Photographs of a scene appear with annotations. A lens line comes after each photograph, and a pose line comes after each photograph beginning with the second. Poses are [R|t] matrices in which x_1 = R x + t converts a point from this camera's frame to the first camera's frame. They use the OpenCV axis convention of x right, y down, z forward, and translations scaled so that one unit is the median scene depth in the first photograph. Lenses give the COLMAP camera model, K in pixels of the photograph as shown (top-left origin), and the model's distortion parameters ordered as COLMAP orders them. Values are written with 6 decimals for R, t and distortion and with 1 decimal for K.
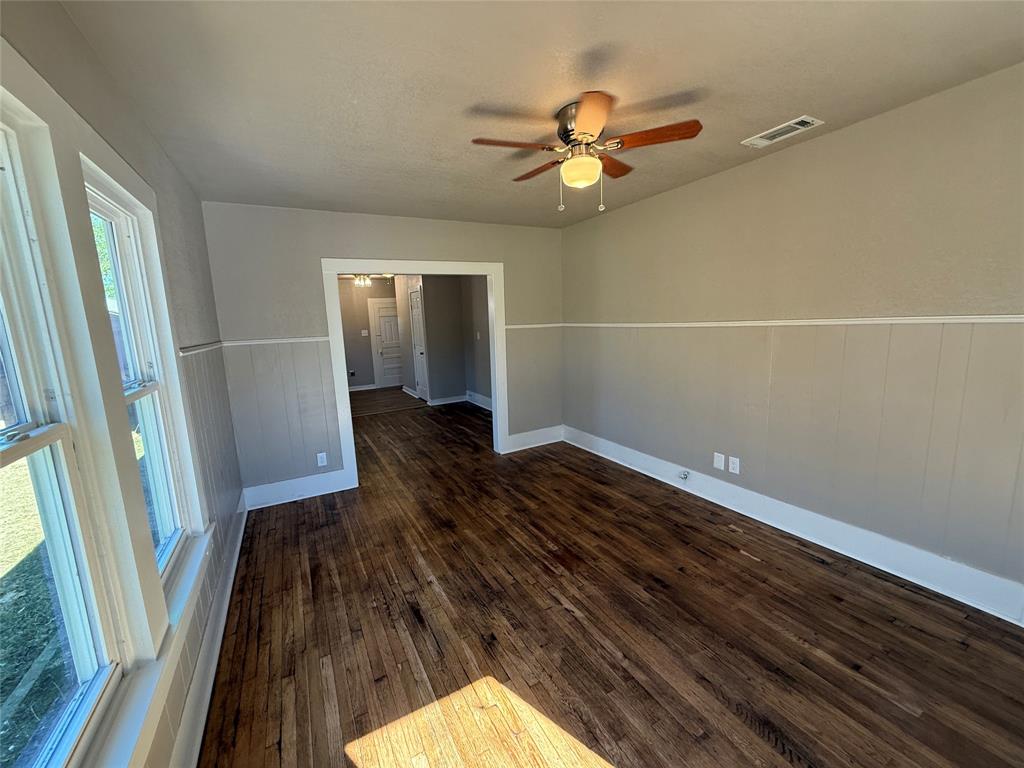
lens RADIAL K [[406.8, 0, 510.3], [0, 406.8, 384.9], [0, 0, 1]] dist [-0.001793, 0.000379]
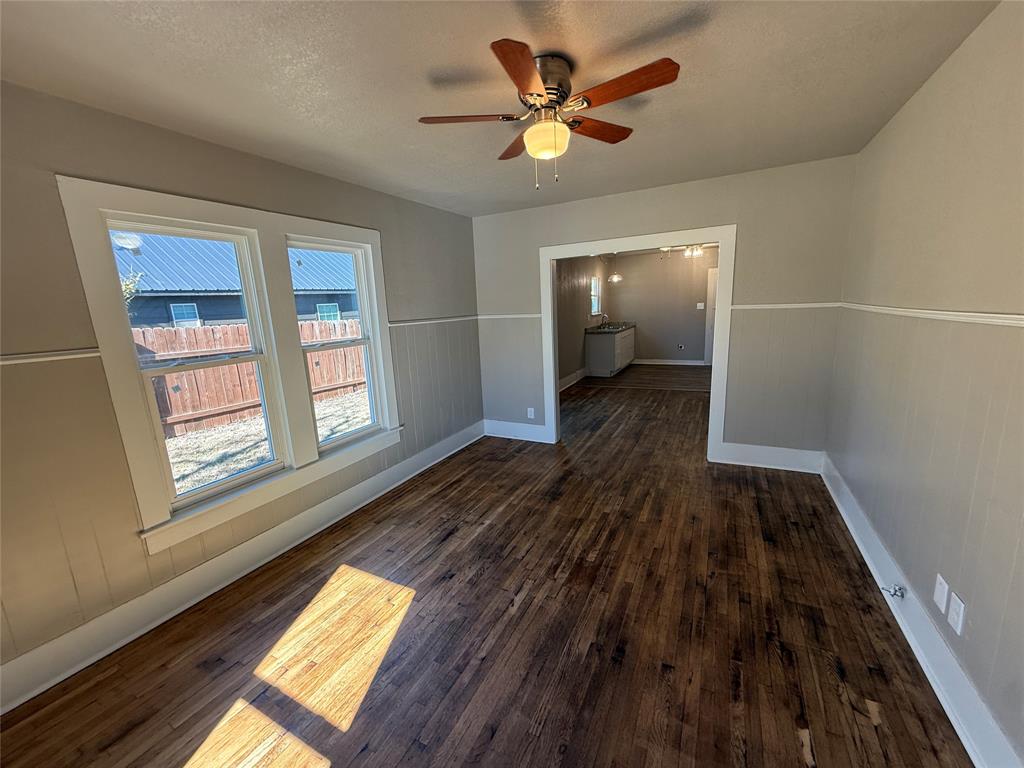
lens RADIAL K [[406.8, 0, 510.3], [0, 406.8, 384.9], [0, 0, 1]] dist [-0.001793, 0.000379]
pose [[0.561373, 0.174579, -0.808939, 0.633555], [-0.111394, 0.984540, 0.135173, -0.080187], [0.820031, 0.014228, 0.572142, 0.305148]]
